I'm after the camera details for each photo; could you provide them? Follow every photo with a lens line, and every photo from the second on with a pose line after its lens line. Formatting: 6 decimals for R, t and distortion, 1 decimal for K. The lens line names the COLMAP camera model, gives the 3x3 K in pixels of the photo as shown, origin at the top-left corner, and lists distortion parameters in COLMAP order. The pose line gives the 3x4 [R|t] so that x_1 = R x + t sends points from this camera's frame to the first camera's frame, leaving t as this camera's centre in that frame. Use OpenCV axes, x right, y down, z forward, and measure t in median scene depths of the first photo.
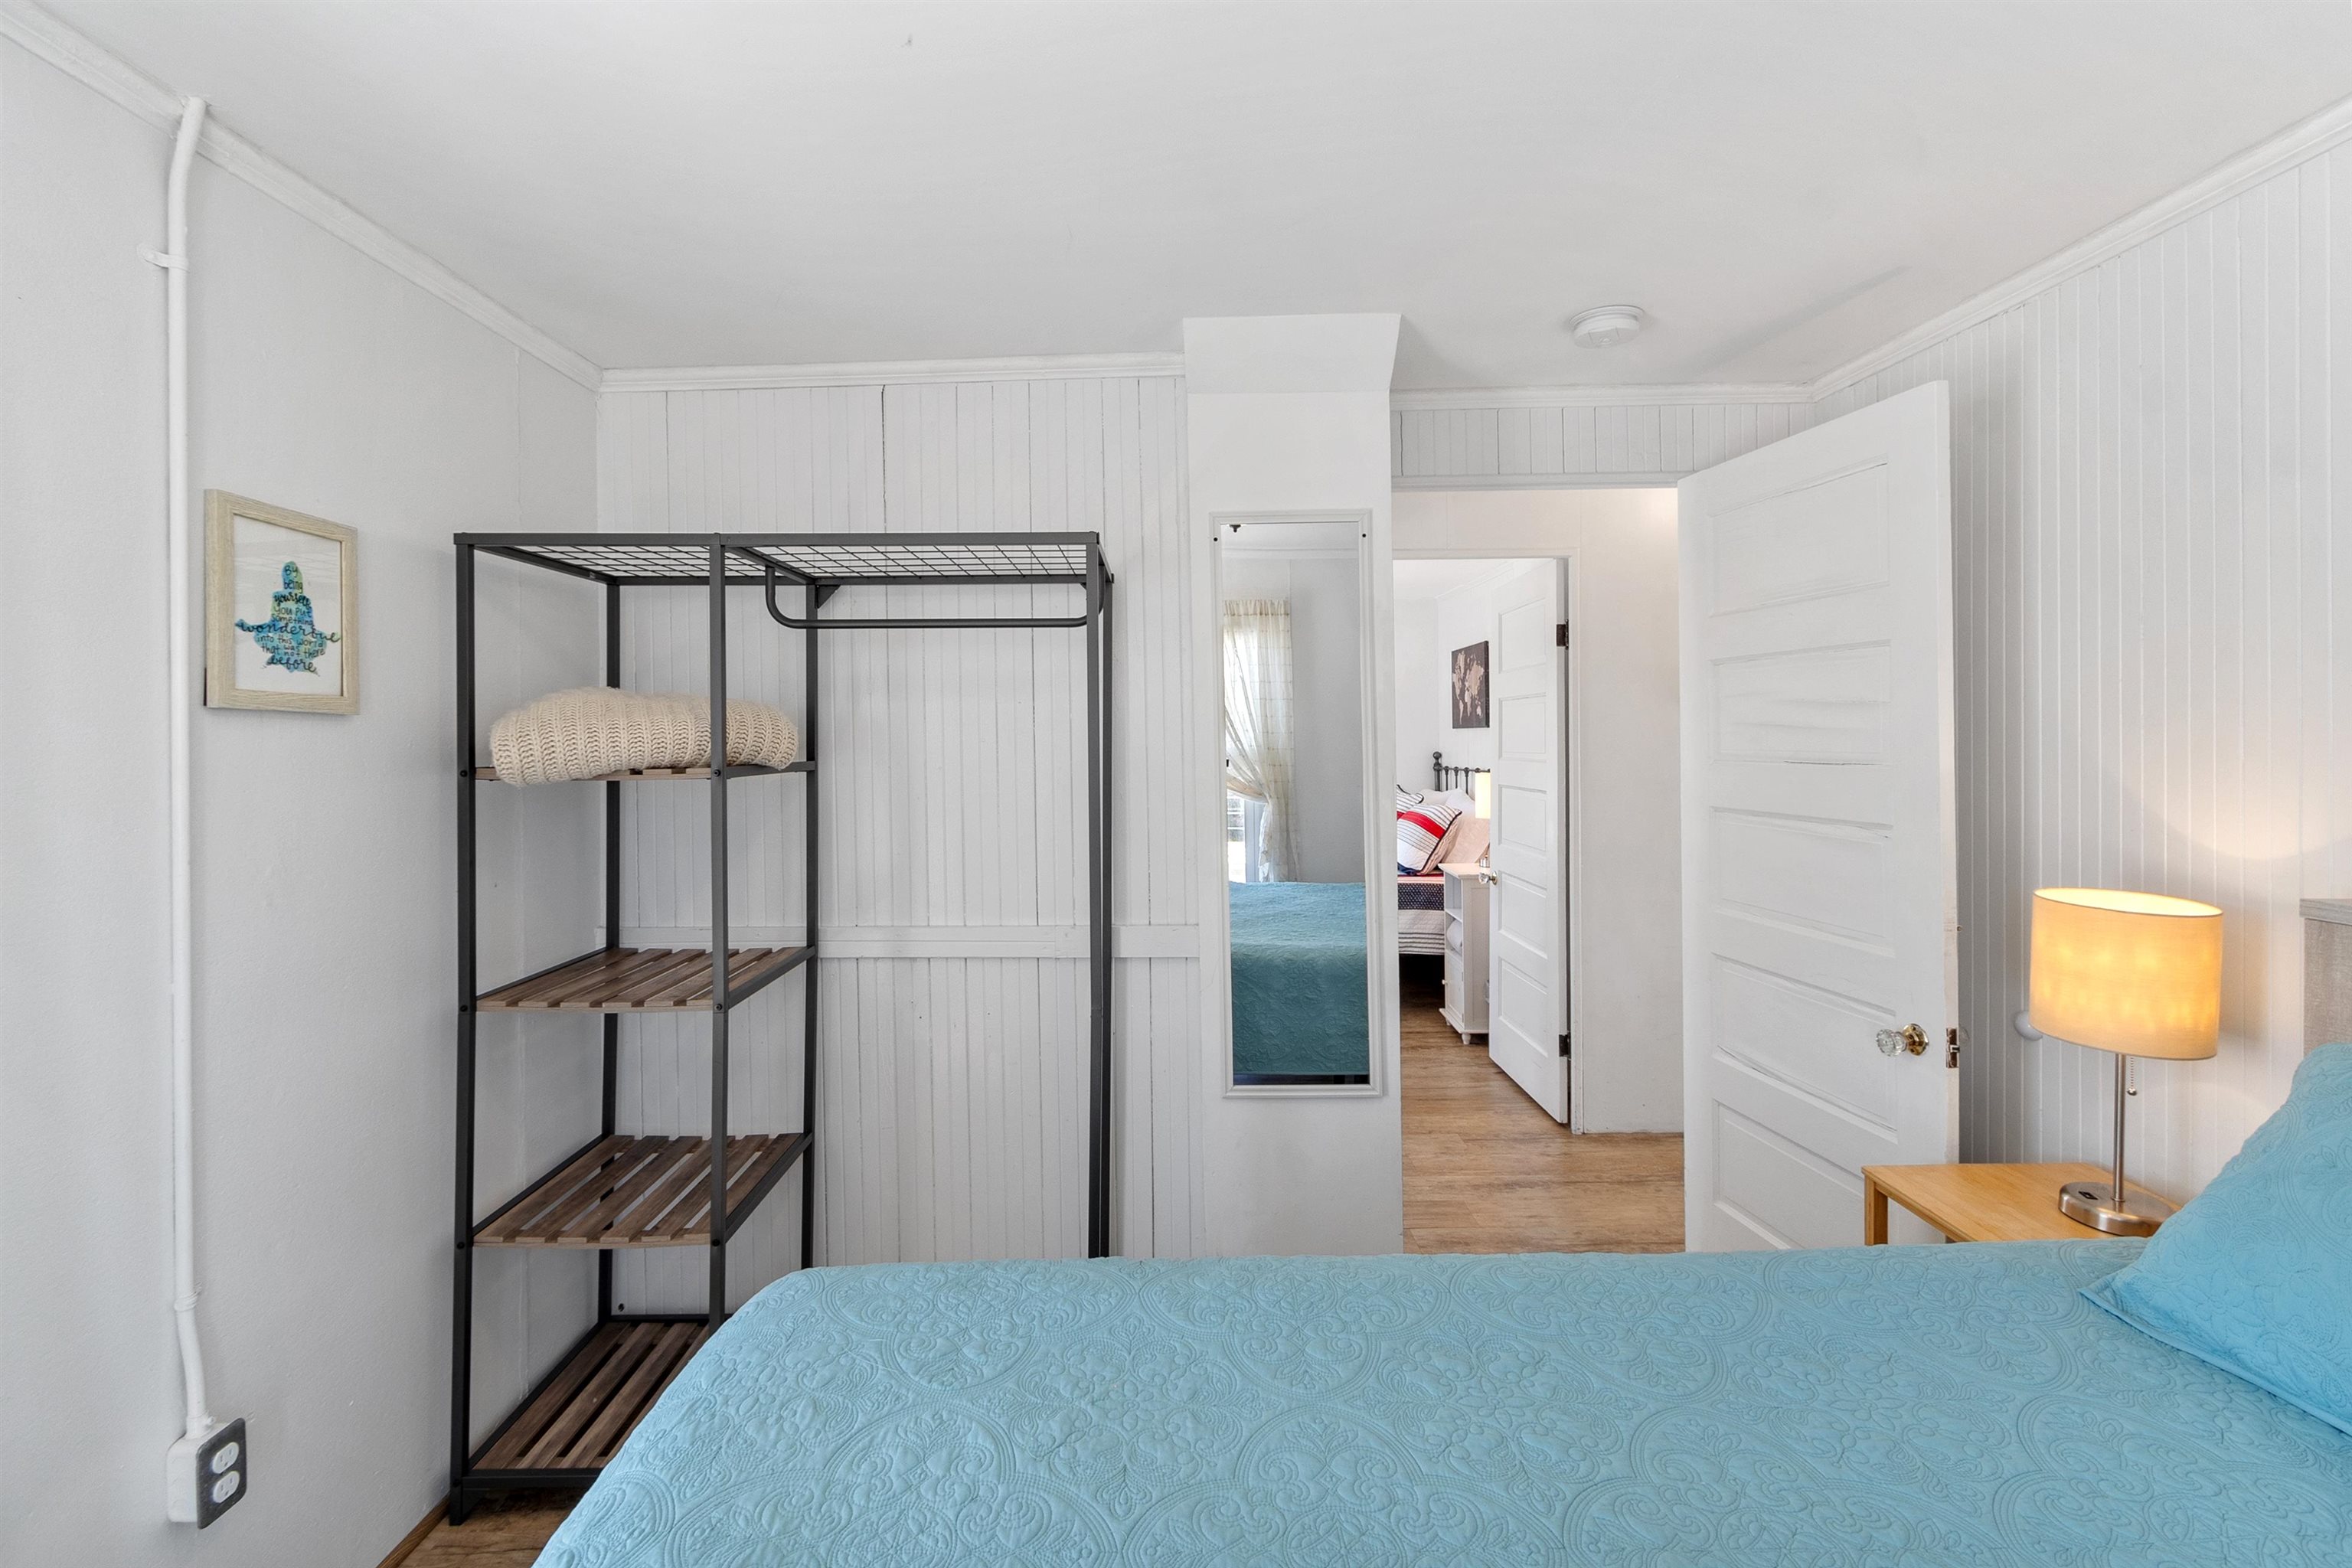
lens RADIAL K [[1043.8, 0, 1167.2], [0, 1043.8, 768.0], [0, 0, 1]] dist [0.000931, 0.000133]
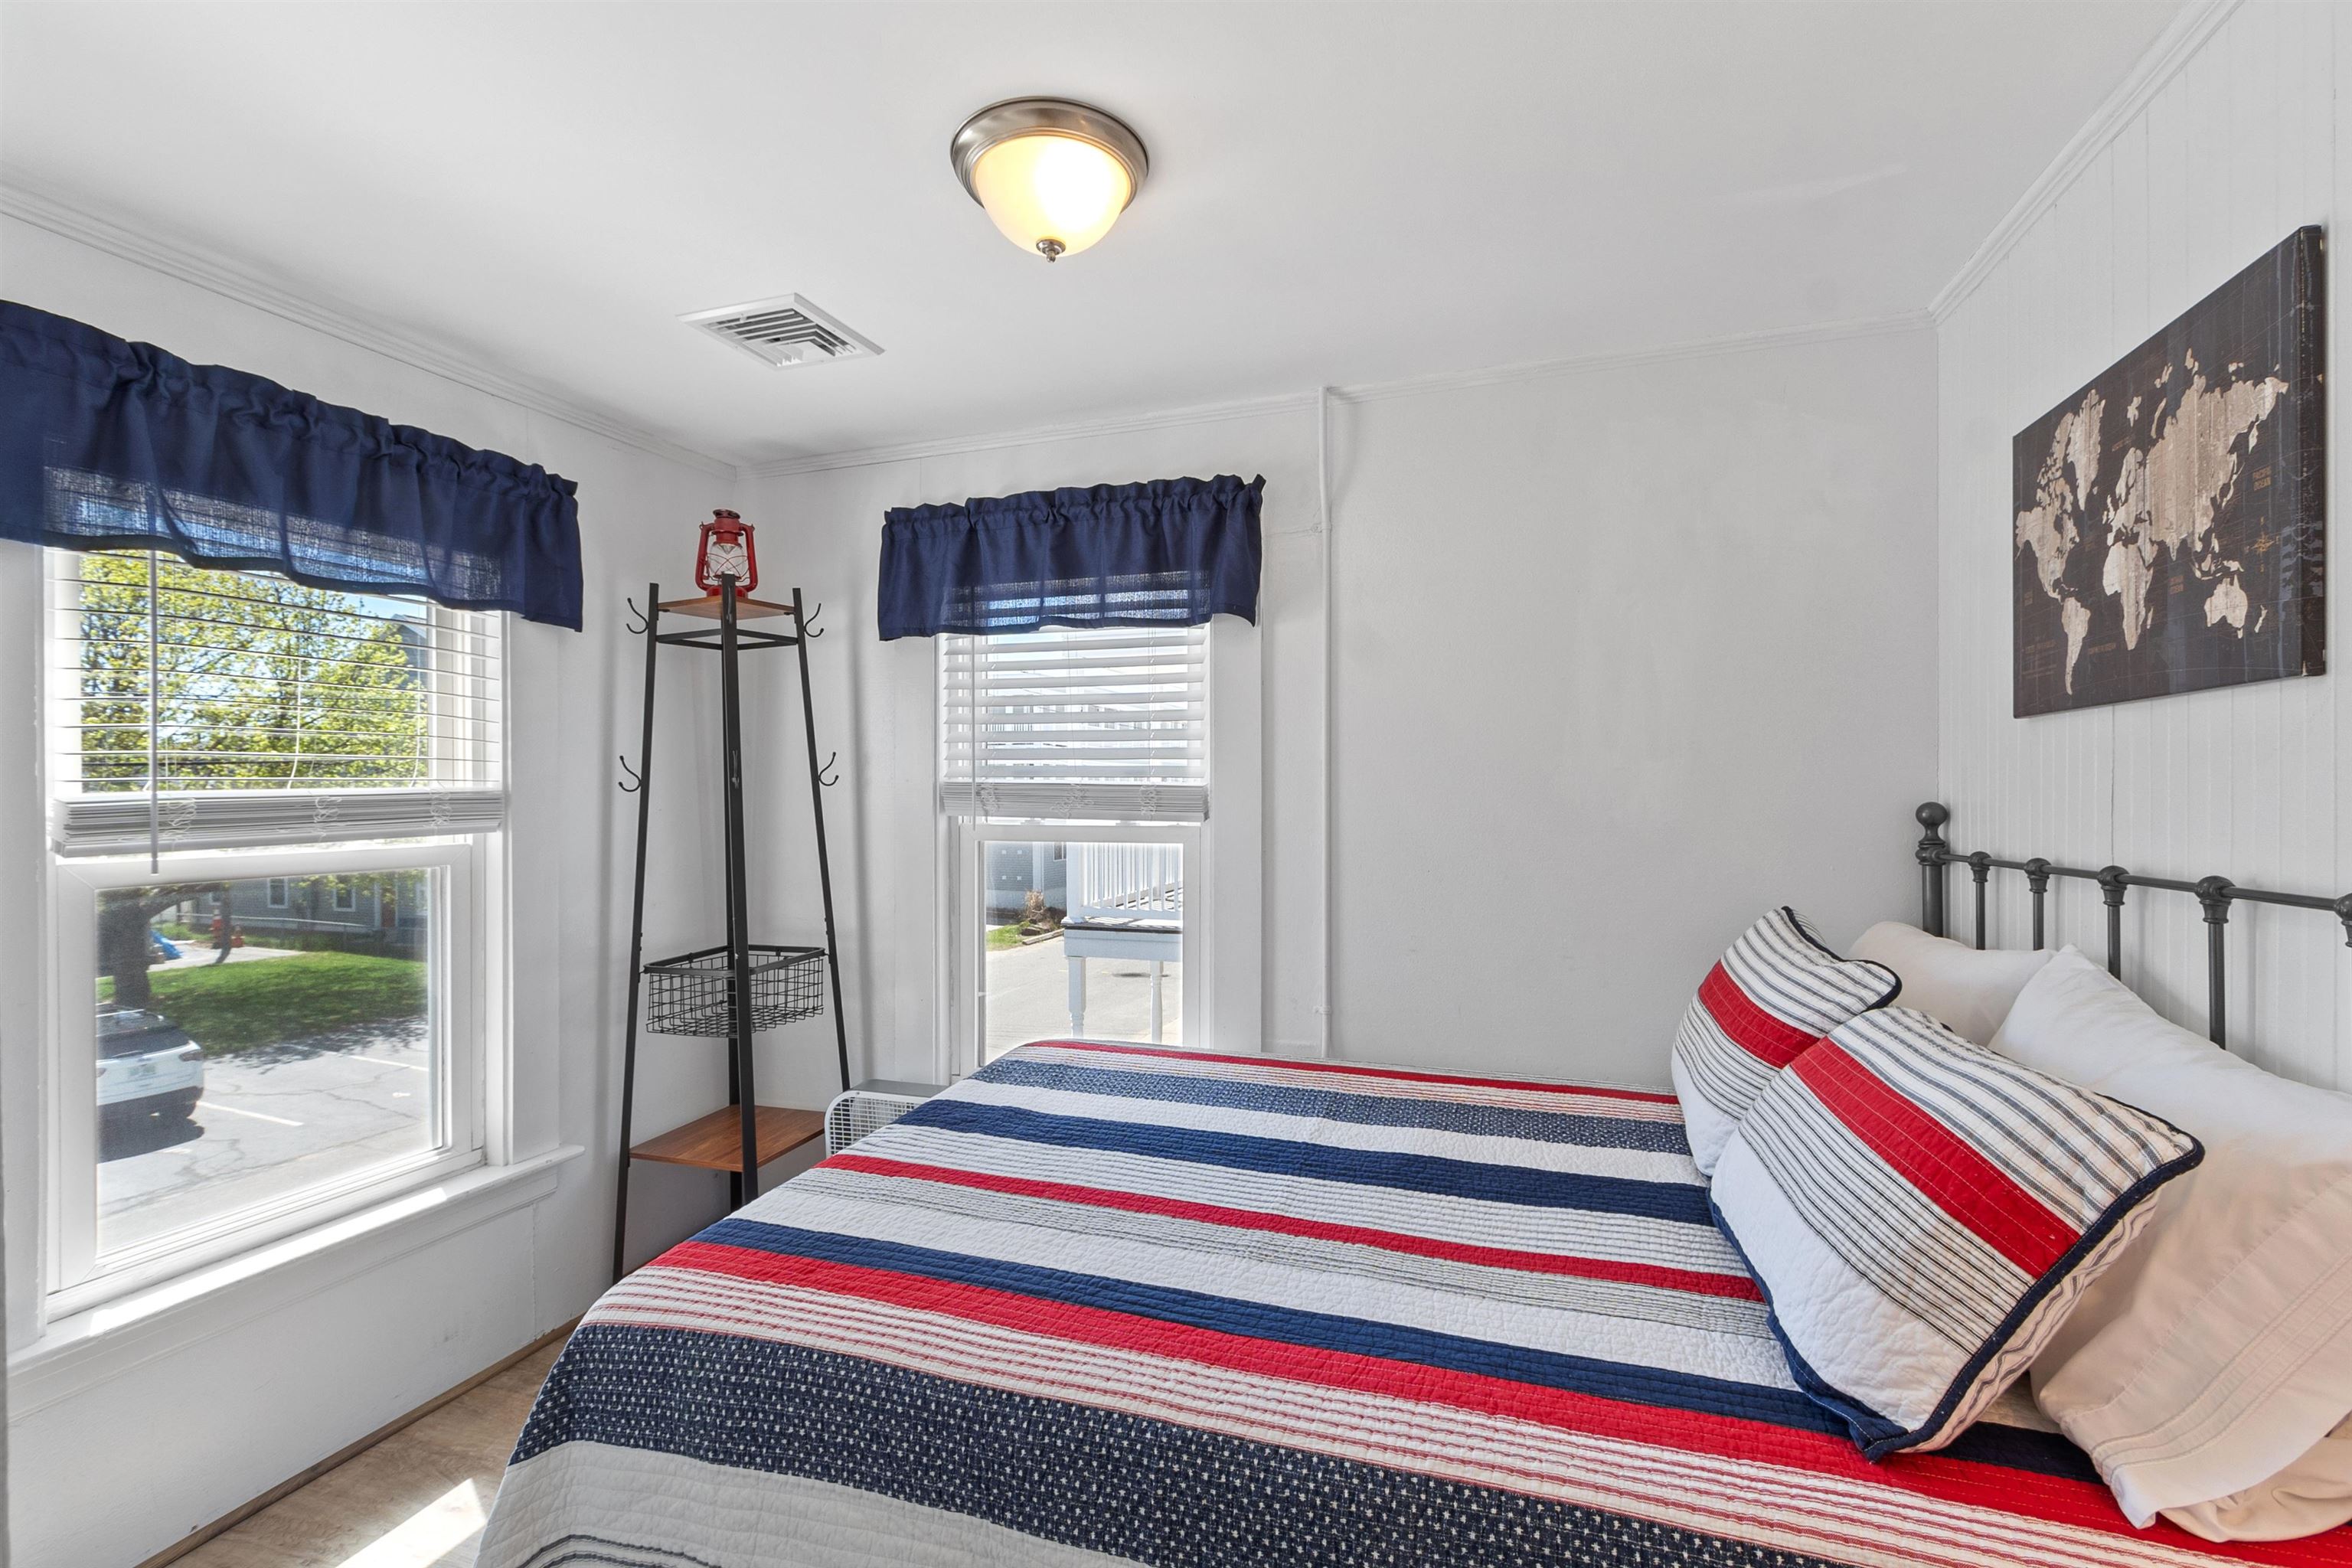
lens RADIAL K [[1030.2, 0, 1176.0], [0, 1030.2, 784.0], [0, 0, 1]] dist [0.000009, -0.000004]
pose [[0.948083, 0.008466, -0.317911, 0.155501], [-0.018096, 0.999462, -0.027350, -0.009309], [0.317508, 0.031683, 0.947726, 0.696490]]
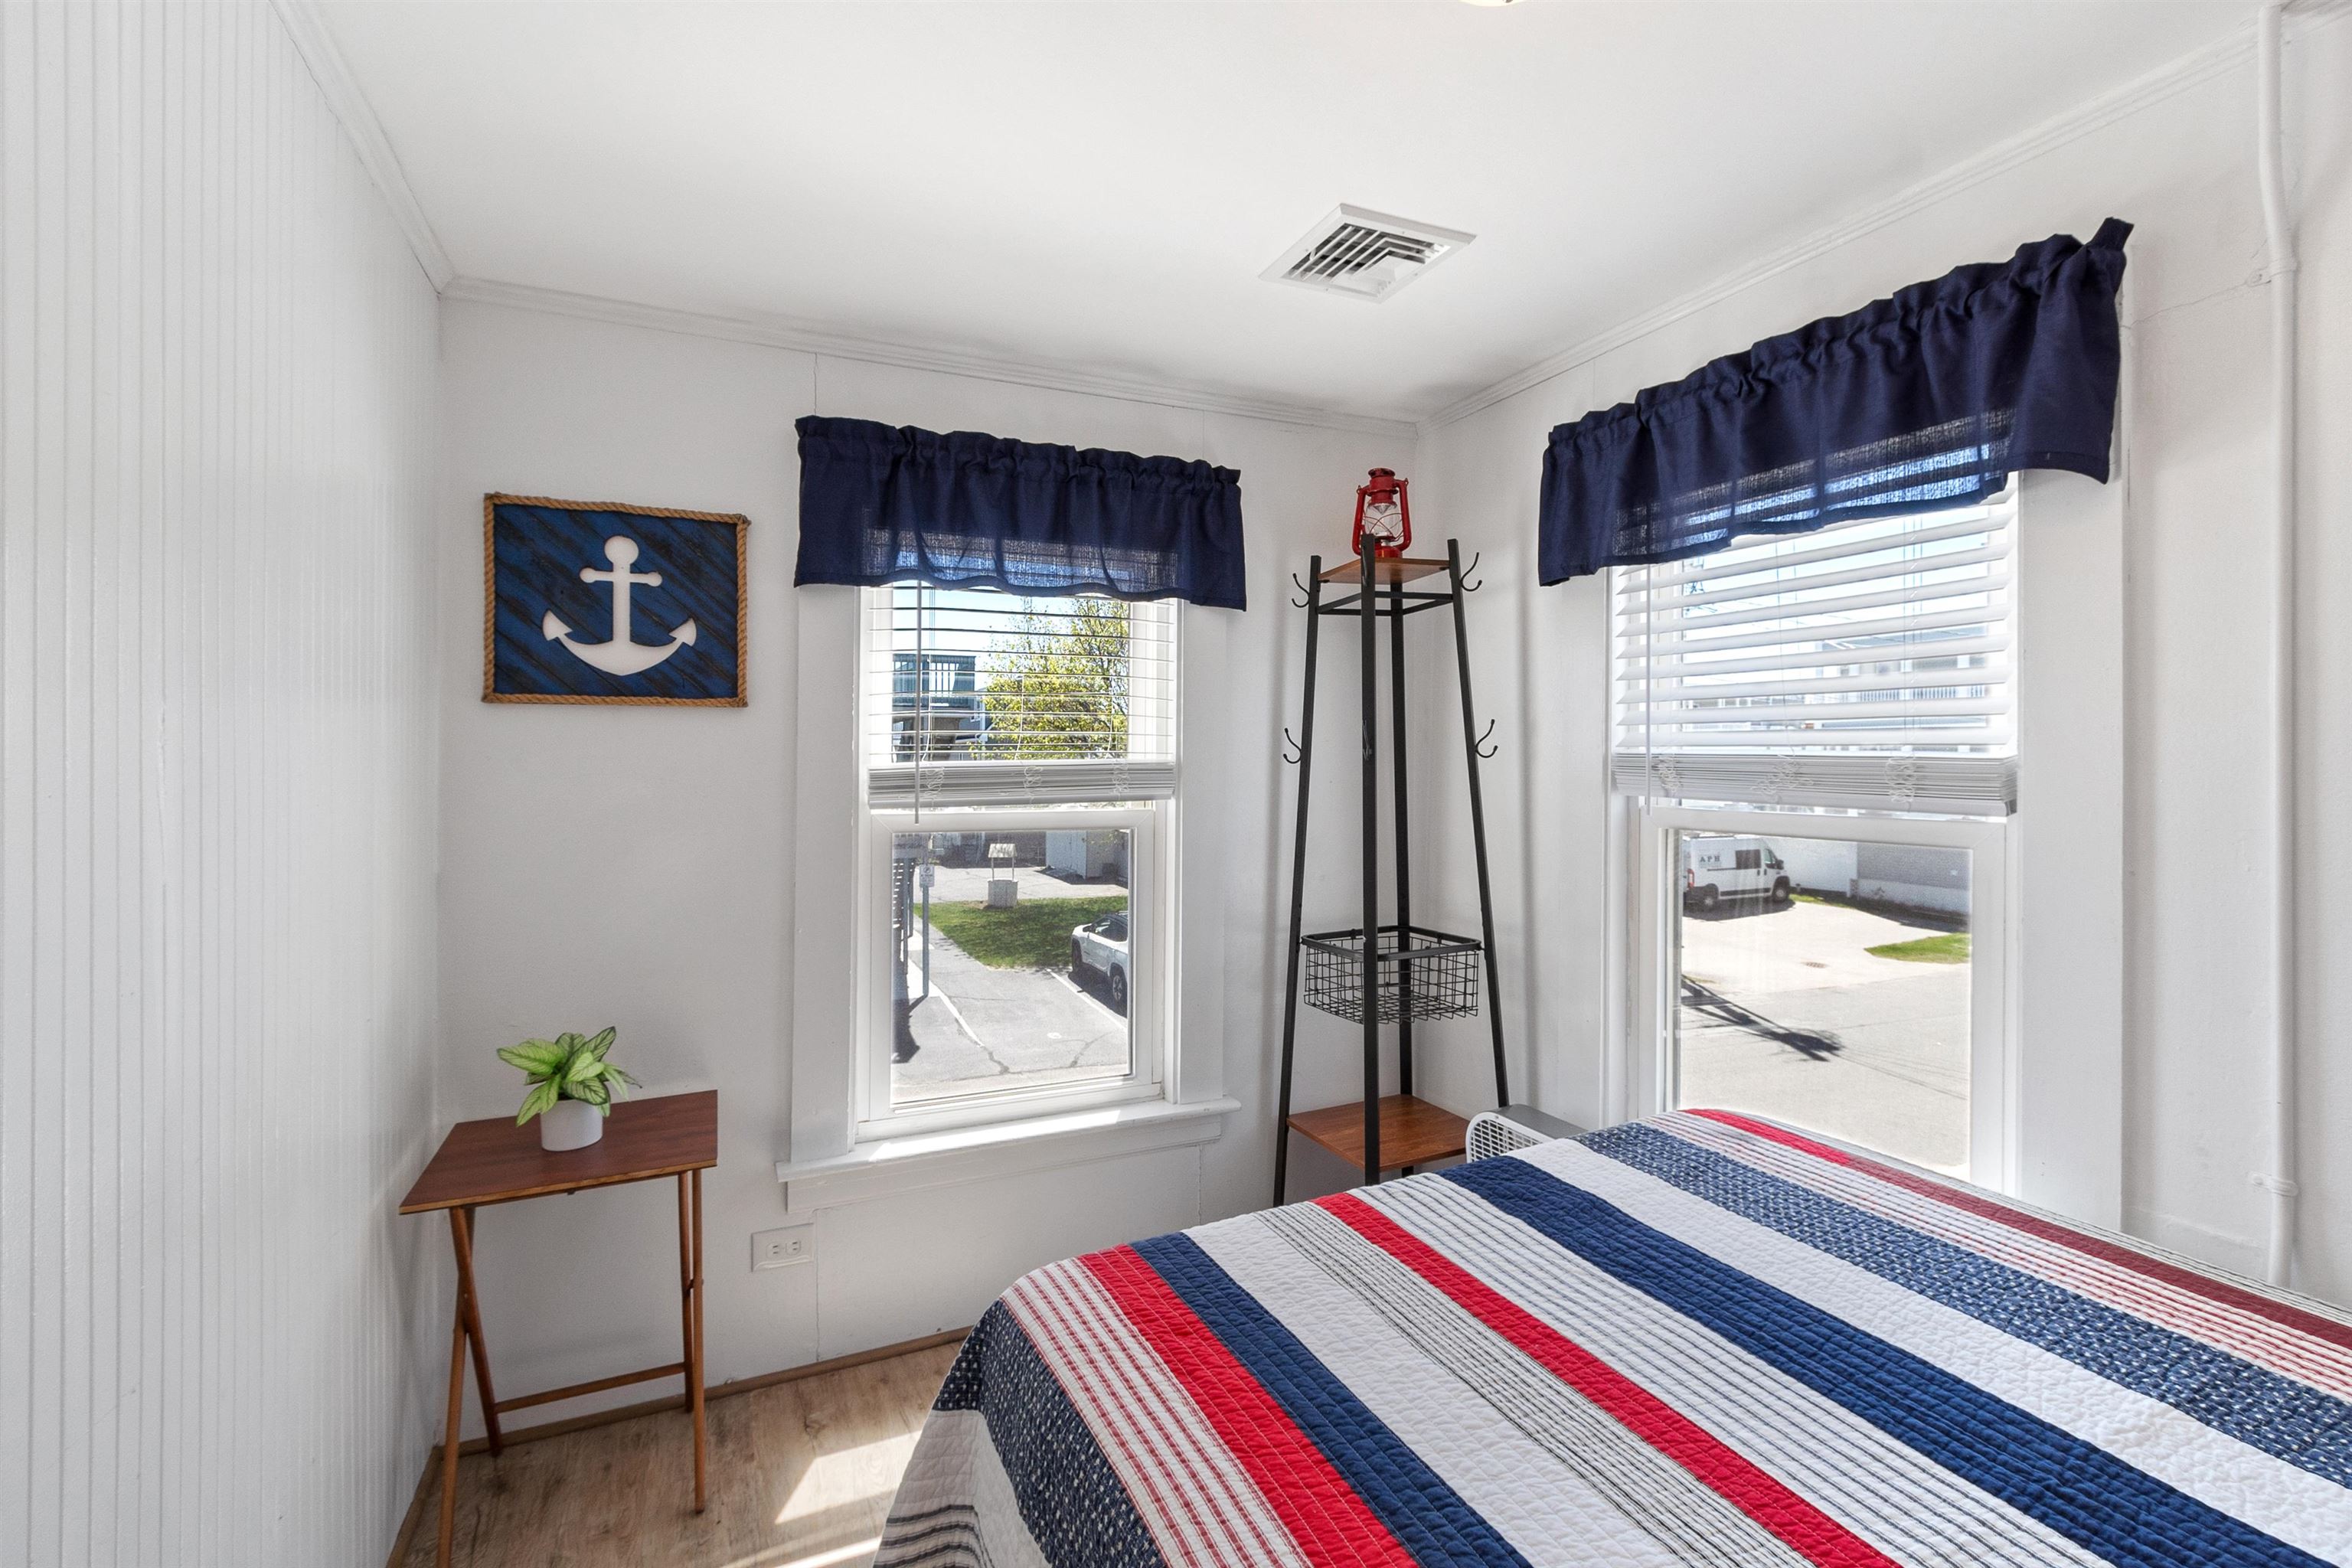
lens RADIAL K [[1032.9, 0, 1180.7], [0, 1032.9, 747.3], [0, 0, 1]] dist [-0.001388, -0.000102]
pose [[0.417326, 0.000969, -0.908756, 0.199770], [-0.031835, 0.999401, -0.013554, -0.015530], [0.908199, 0.034587, 0.417107, 0.879534]]
